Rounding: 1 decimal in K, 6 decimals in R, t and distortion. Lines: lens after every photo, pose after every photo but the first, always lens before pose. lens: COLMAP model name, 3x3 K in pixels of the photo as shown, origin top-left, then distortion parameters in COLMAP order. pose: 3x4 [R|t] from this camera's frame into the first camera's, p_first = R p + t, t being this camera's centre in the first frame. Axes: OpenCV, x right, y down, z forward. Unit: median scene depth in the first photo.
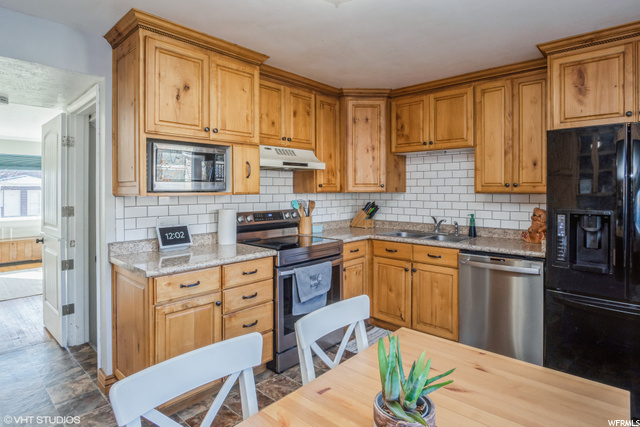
lens RADIAL K [[349.6, 0, 321.8], [0, 349.6, 188.5], [0, 0, 1]] dist [-0.025107, 0.002014]
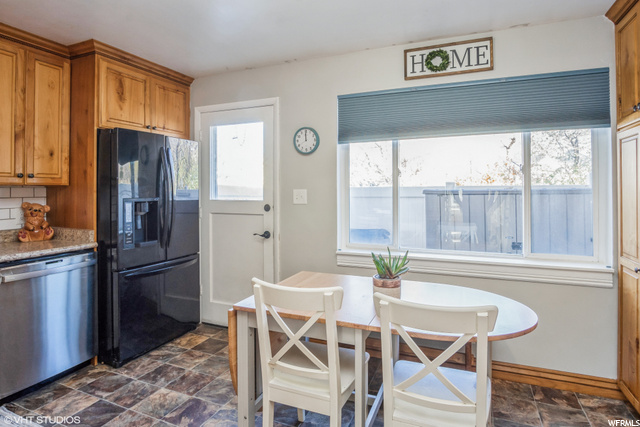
lens RADIAL K [[349.6, 0, 321.8], [0, 349.6, 188.5], [0, 0, 1]] dist [-0.025107, 0.002014]
pose [[-0.333171, 0.003635, 0.942860, -0.431082], [-0.000926, 0.999991, -0.004183, 0.021410], [-0.942866, -0.002267, -0.333164, 0.545665]]
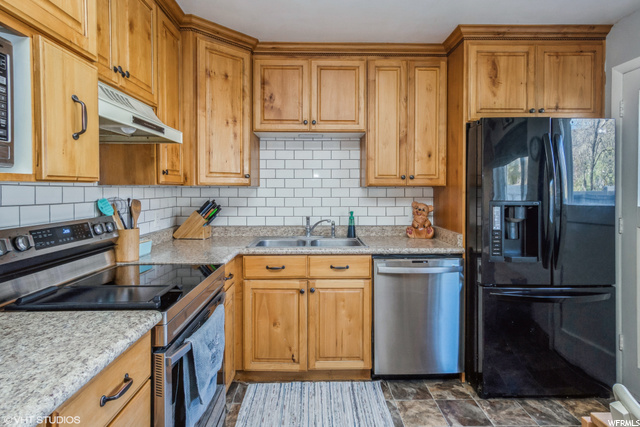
lens RADIAL K [[354.5, 0, 322.3], [0, 354.5, 192.5], [0, 0, 1]] dist [0.008783, 0.001406]
pose [[0.721611, -0.004162, 0.692286, -0.236013], [-0.003272, 0.999950, 0.009421, 0.019764], [-0.692291, -0.009064, 0.721562, 0.437465]]
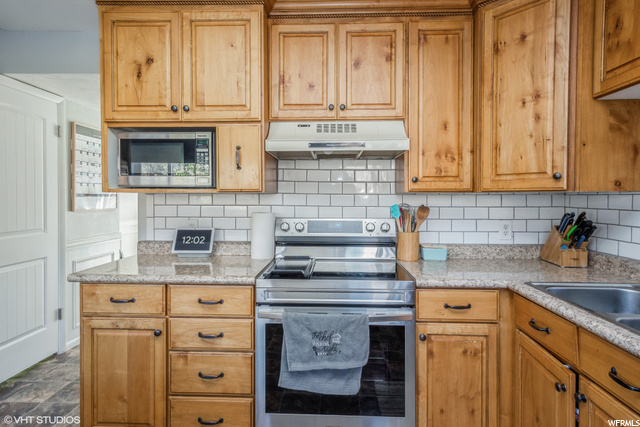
lens RADIAL K [[358.0, 0, 320.2], [0, 358.0, 202.5], [0, 0, 1]] dist [0.008702, 0.001535]
pose [[0.643513, 0.013621, -0.765314, 0.373257], [-0.001524, 0.999862, 0.016514, 0.021280], [0.765434, -0.009461, 0.643445, 0.539195]]
